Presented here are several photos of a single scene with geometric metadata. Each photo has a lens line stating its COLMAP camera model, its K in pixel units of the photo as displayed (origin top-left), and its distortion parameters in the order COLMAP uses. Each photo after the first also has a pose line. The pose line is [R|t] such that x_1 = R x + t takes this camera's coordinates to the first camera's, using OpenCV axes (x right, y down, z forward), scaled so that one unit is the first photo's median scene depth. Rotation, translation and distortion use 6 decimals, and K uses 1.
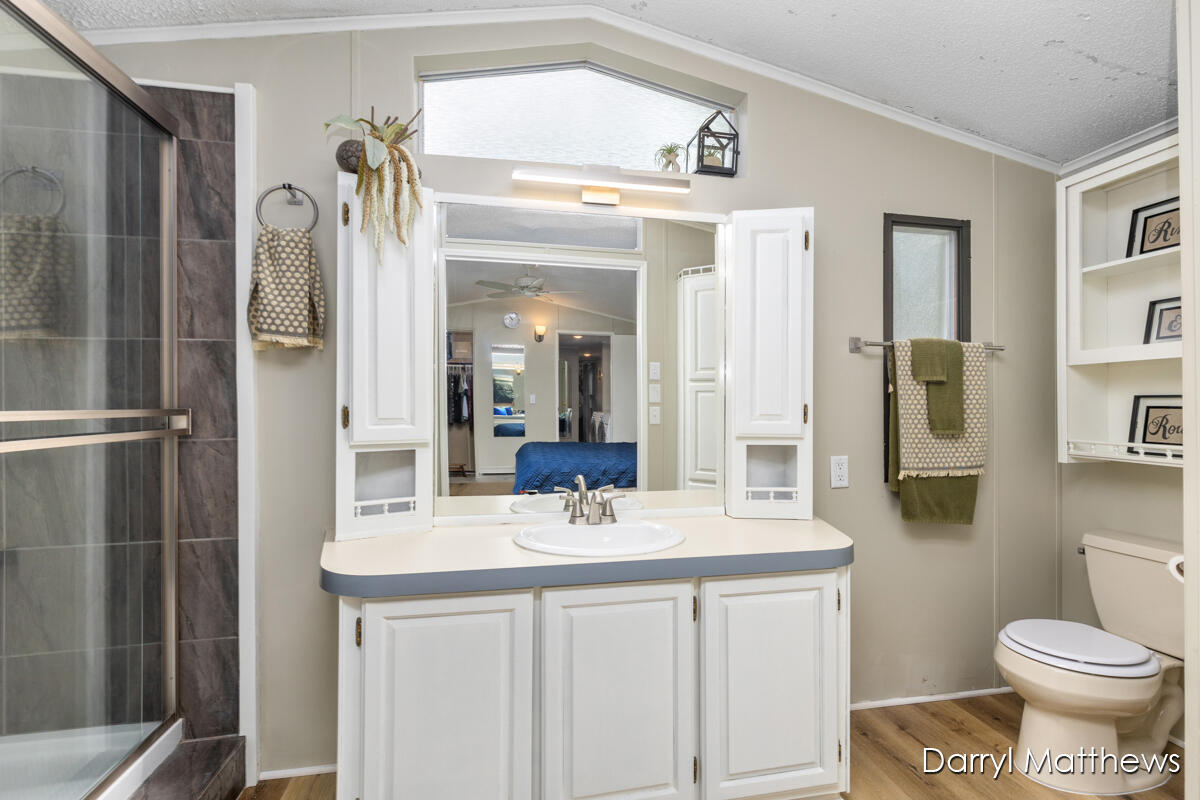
lens RADIAL K [[555.2, 0, 602.4], [0, 555.2, 399.8], [0, 0, 1]] dist [0.002580, 0.000153]
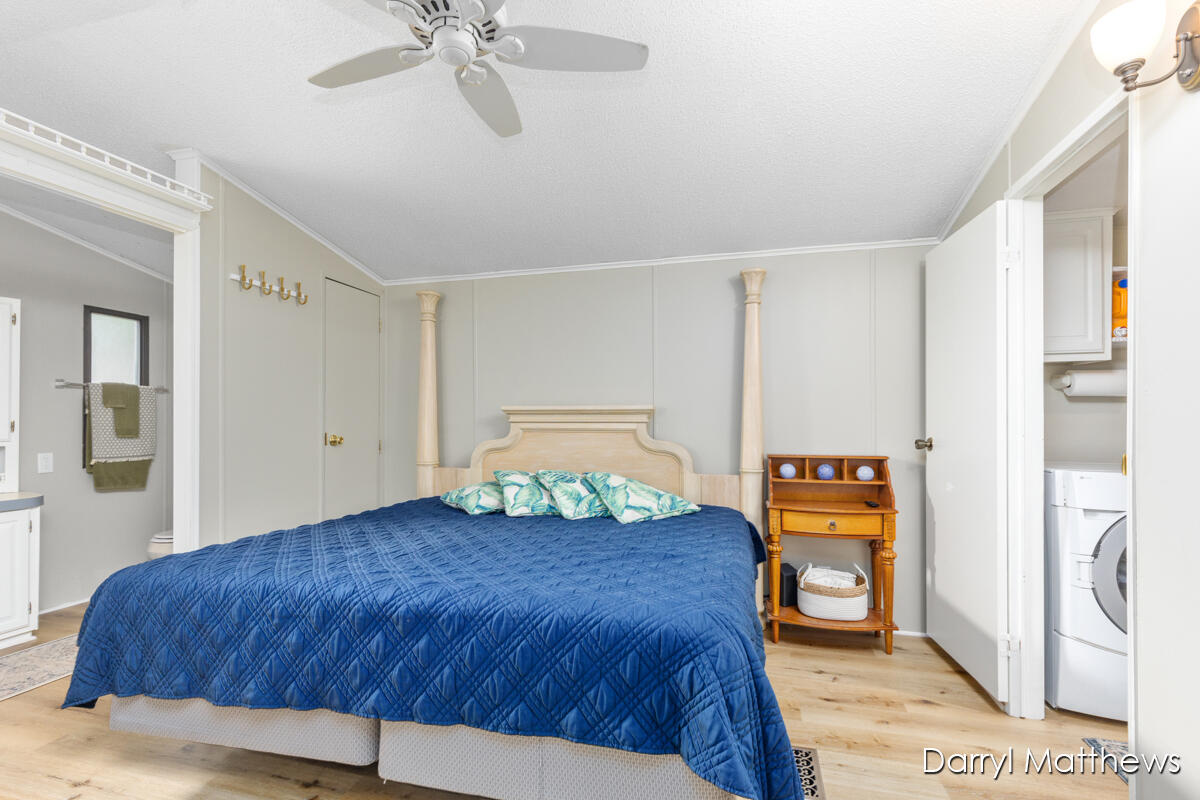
lens RADIAL K [[555.2, 0, 603.3], [0, 555.2, 417.0], [0, 0, 1]] dist [0.002580, 0.000153]
pose [[0.446873, 0.000391, 0.894597, -0.286900], [-0.002469, 0.999997, 0.000796, -0.008144], [-0.894594, -0.002565, 0.446873, -1.146246]]
